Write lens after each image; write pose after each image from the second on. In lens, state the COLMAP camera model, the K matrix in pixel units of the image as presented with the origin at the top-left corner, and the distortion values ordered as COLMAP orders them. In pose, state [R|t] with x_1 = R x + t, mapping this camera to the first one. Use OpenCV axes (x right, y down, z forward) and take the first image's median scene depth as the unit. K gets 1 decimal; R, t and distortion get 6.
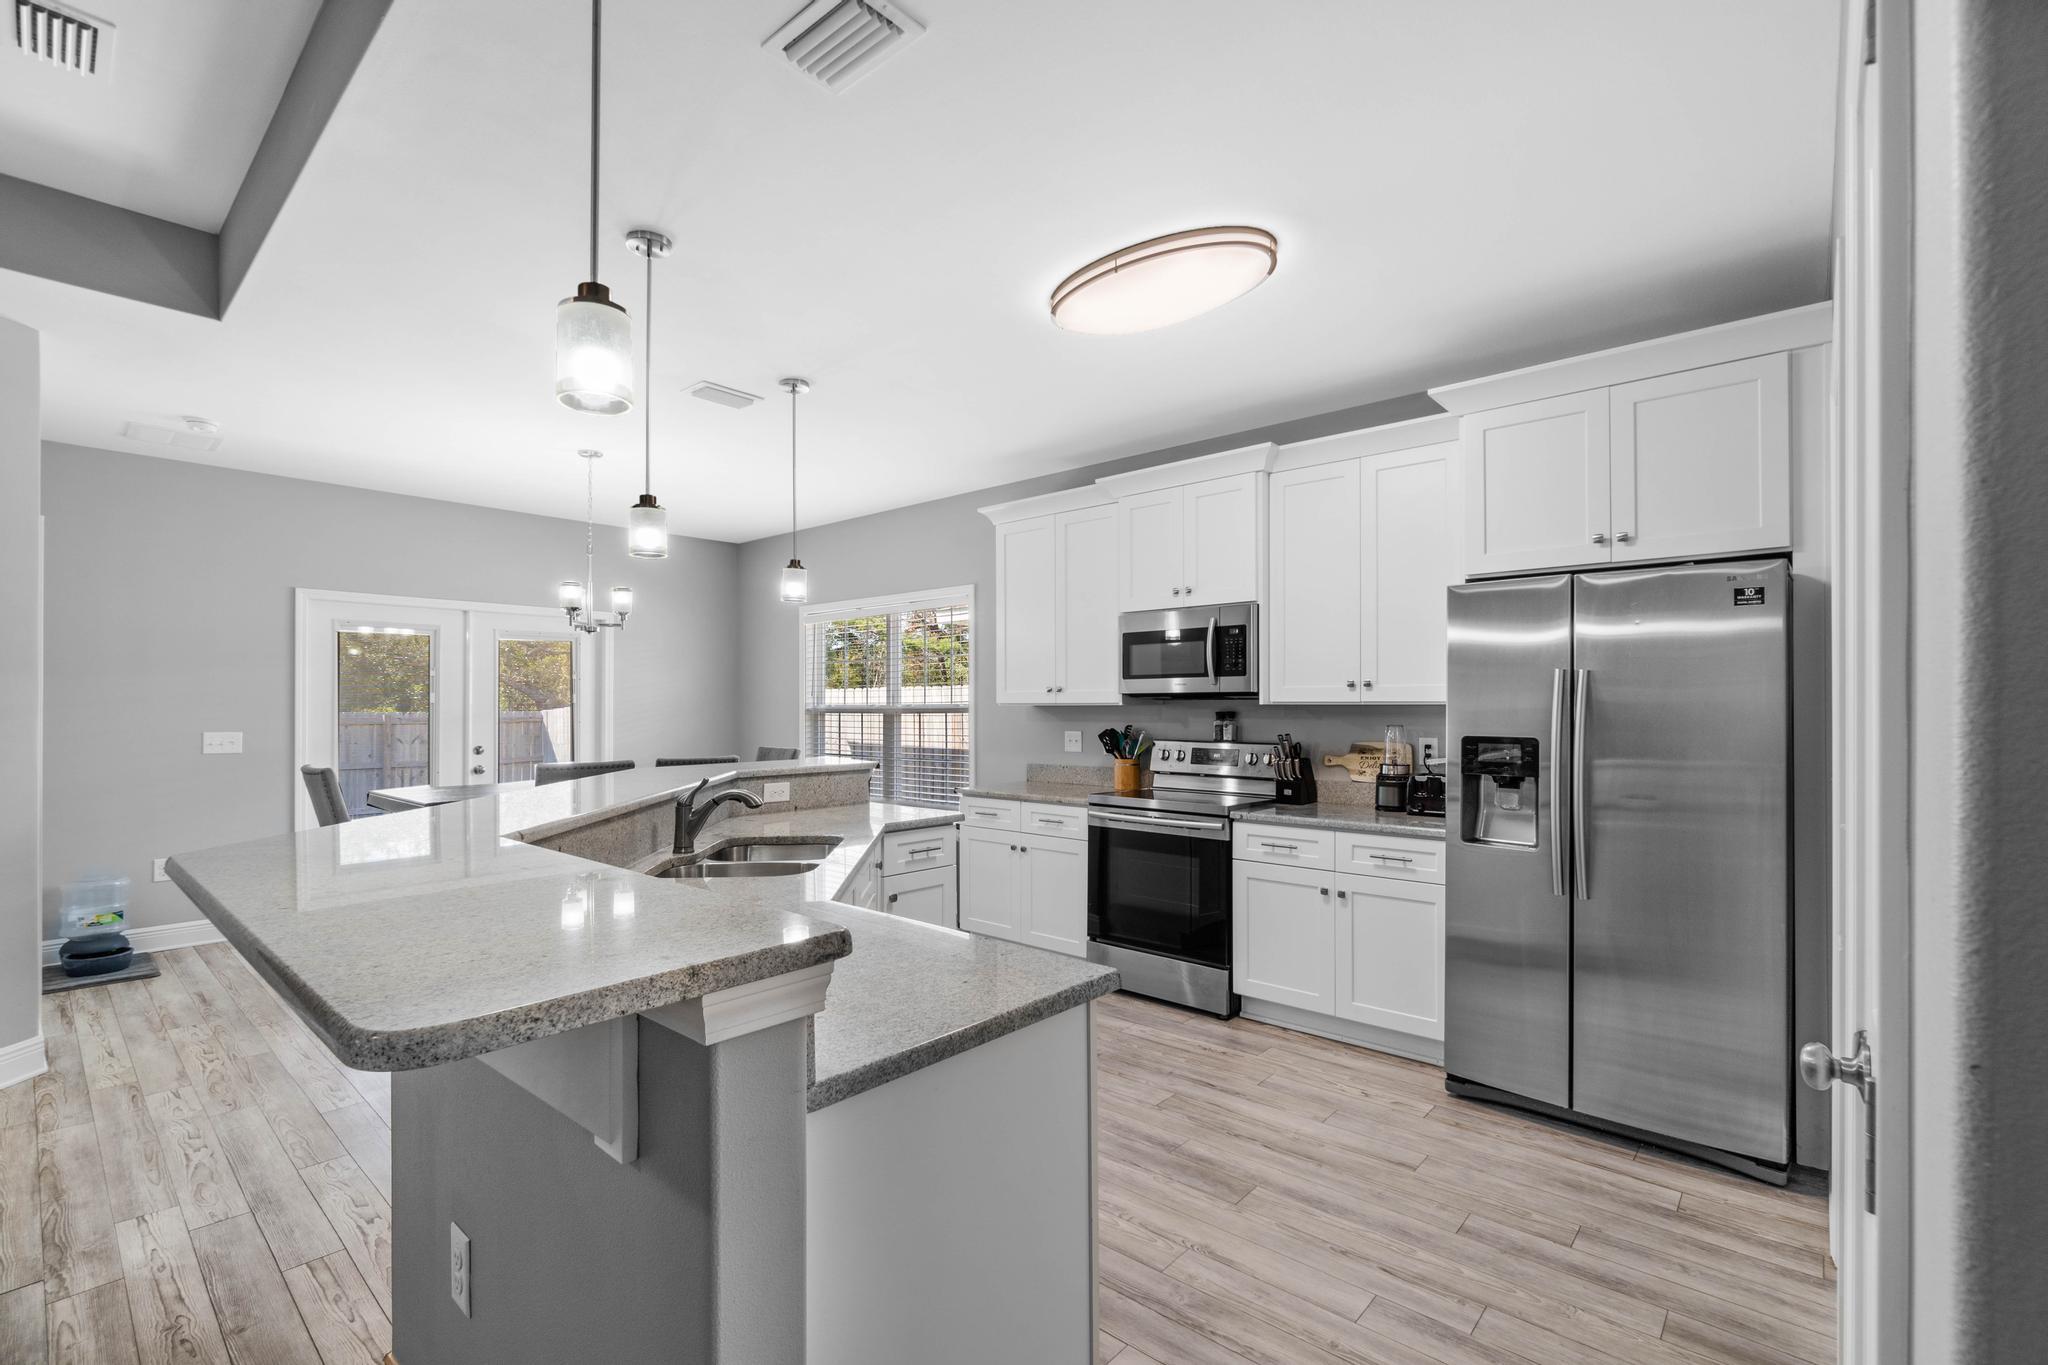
lens RADIAL K [[897.5, 0, 1020.3], [0, 897.5, 693.0], [0, 0, 1]] dist [-0.005109, 0.002192]
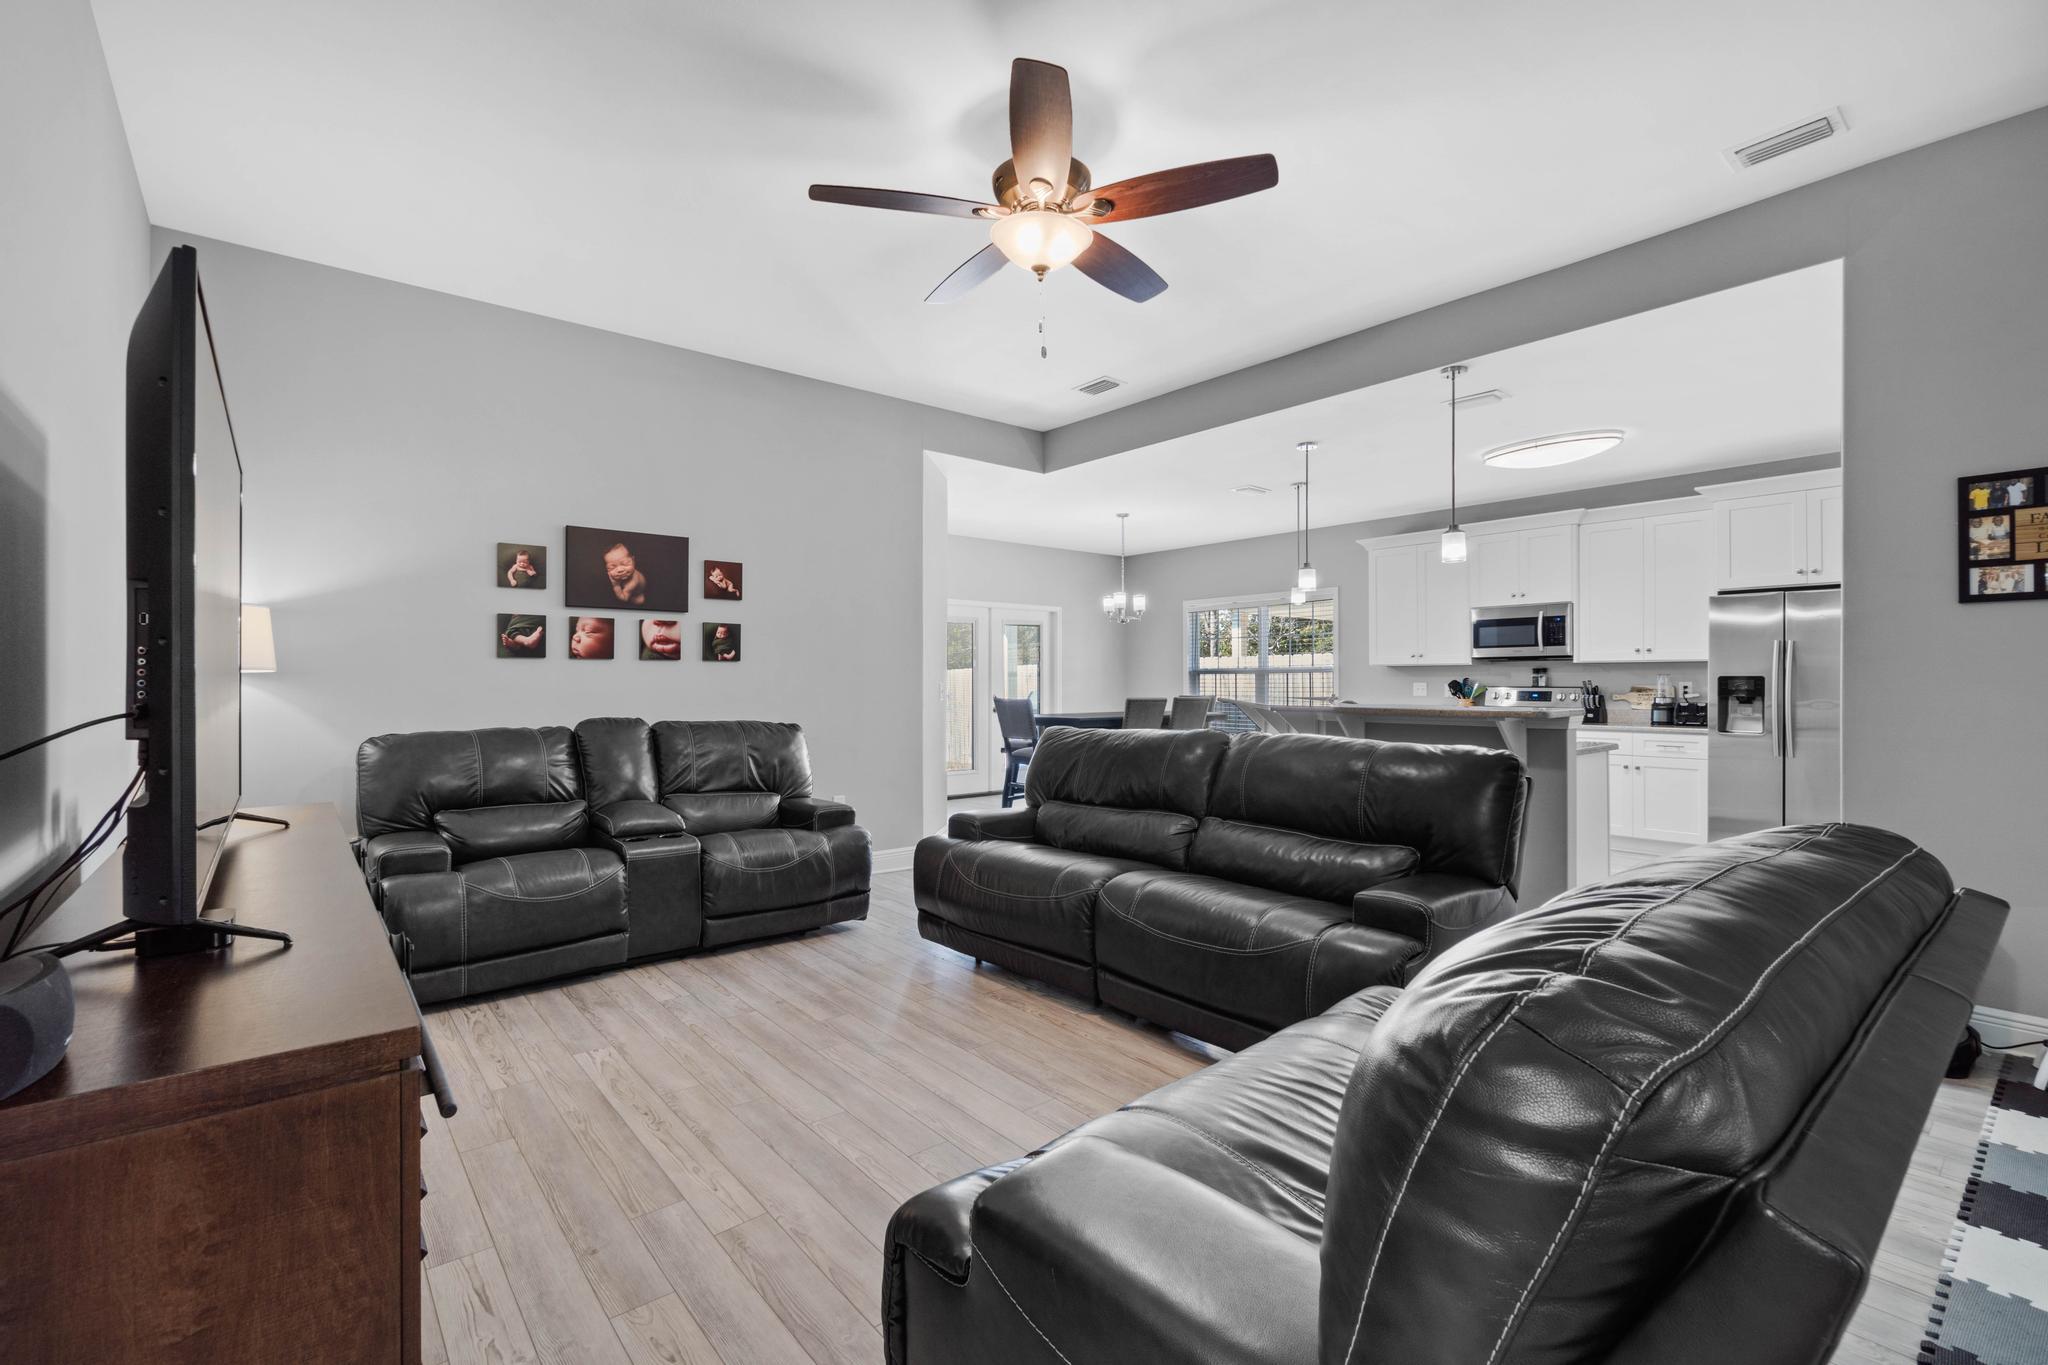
lens RADIAL K [[897.5, 0, 1019.2], [0, 897.5, 668.8], [0, 0, 1]] dist [-0.005109, 0.002192]
pose [[0.990025, -0.002539, -0.140870, -0.532698], [0.002719, 0.999996, 0.001085, 0.019834], [0.140867, -0.001457, 0.990027, -0.817983]]
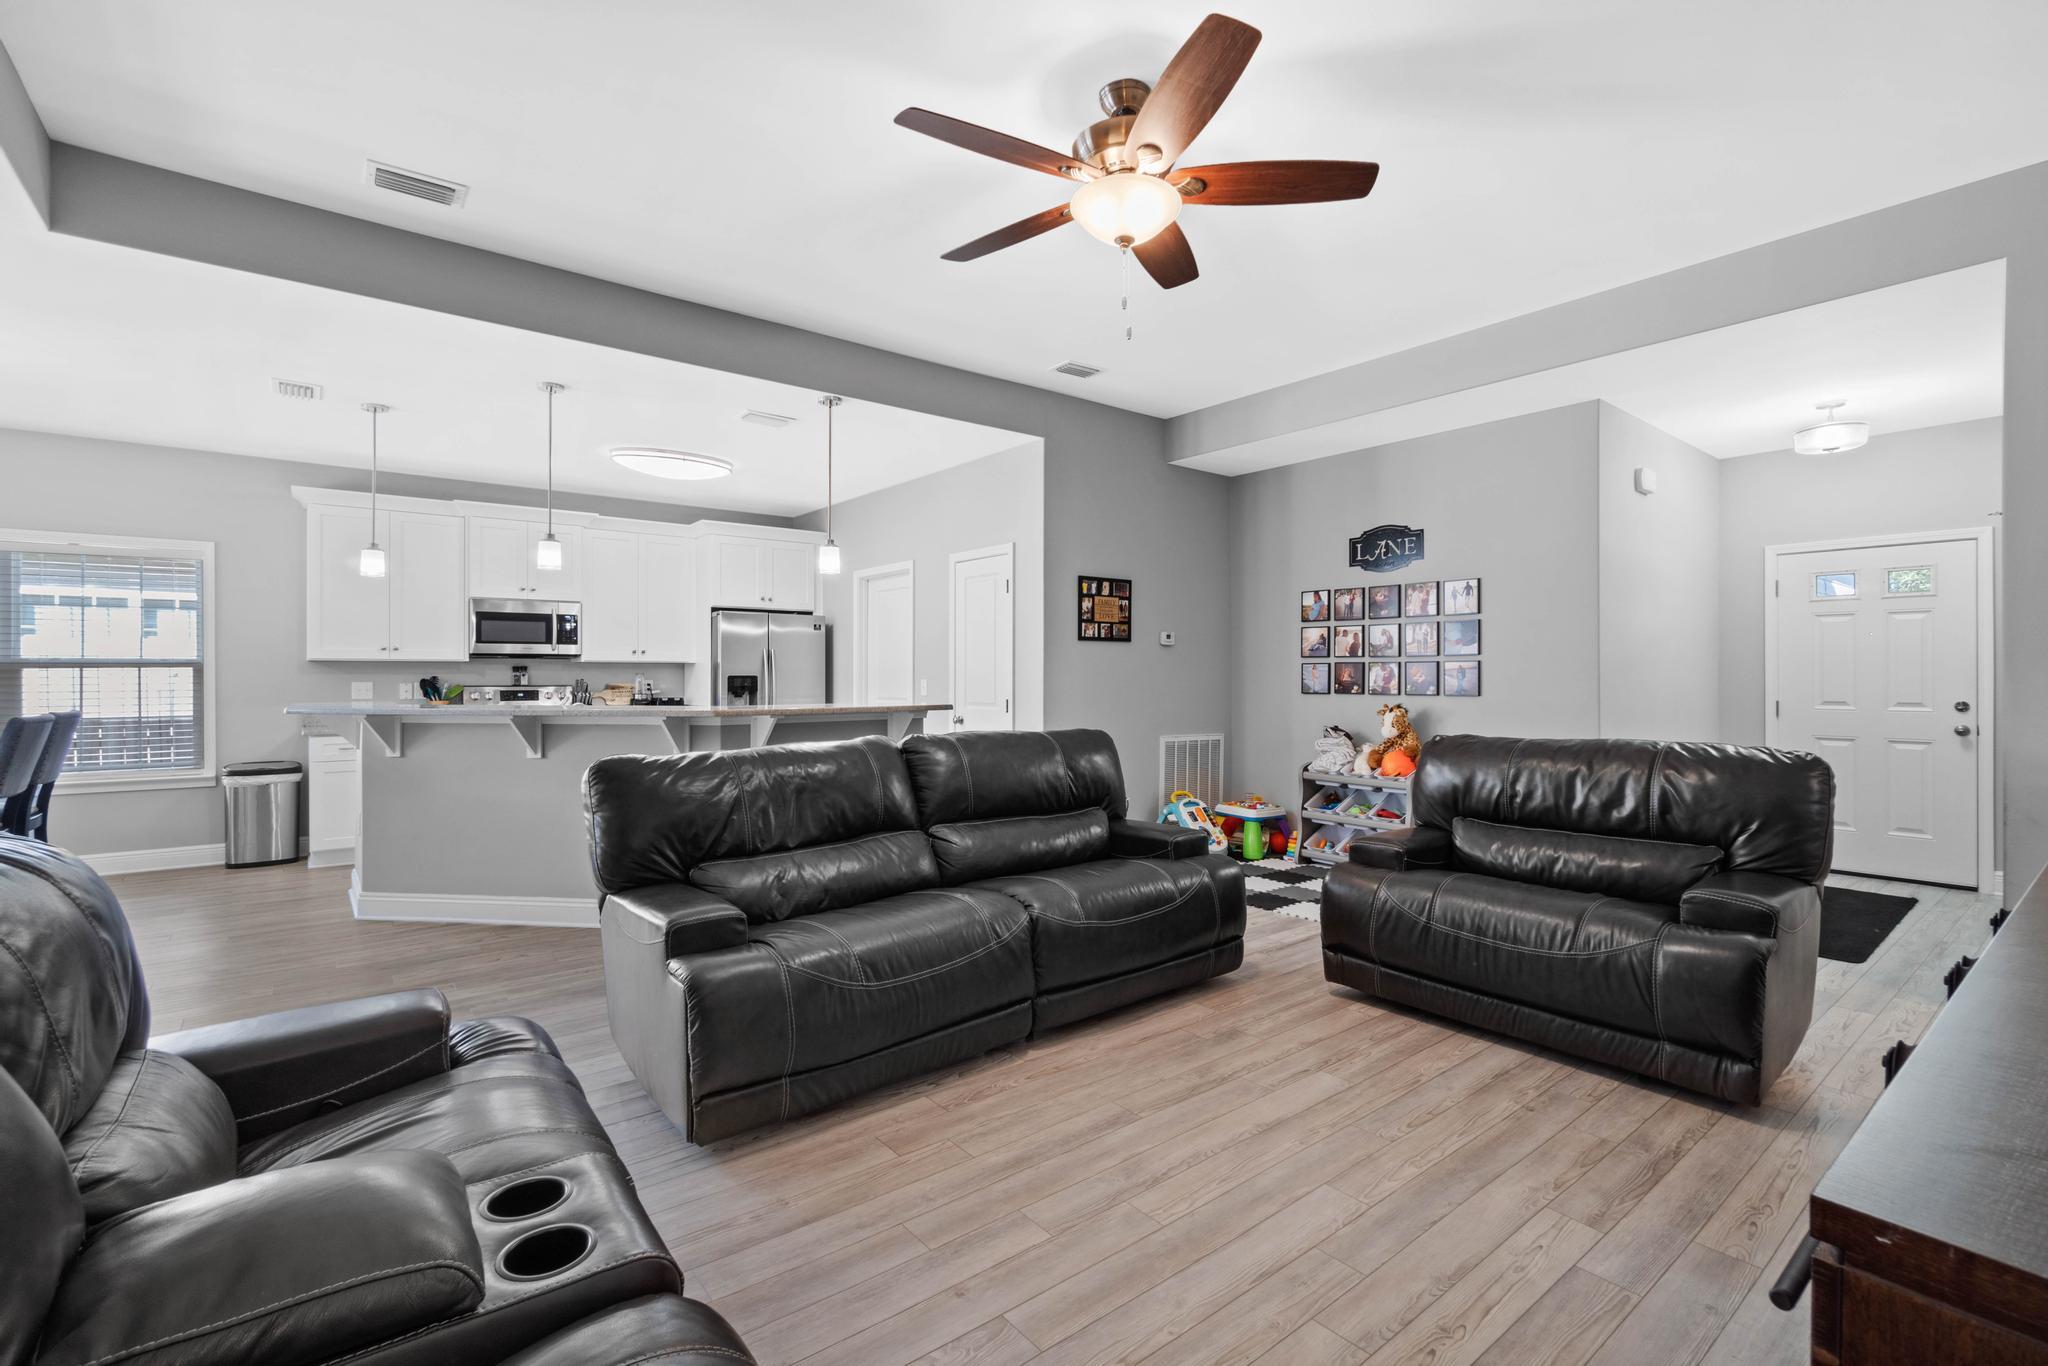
lens RADIAL K [[897.5, 0, 1017.9], [0, 897.5, 682.6], [0, 0, 1]] dist [-0.005109, 0.002192]
pose [[0.172015, -0.008919, 0.985054, -1.304770], [-0.014901, 0.999821, 0.011655, 0.020865], [-0.984982, -0.016683, 0.171852, -0.122940]]
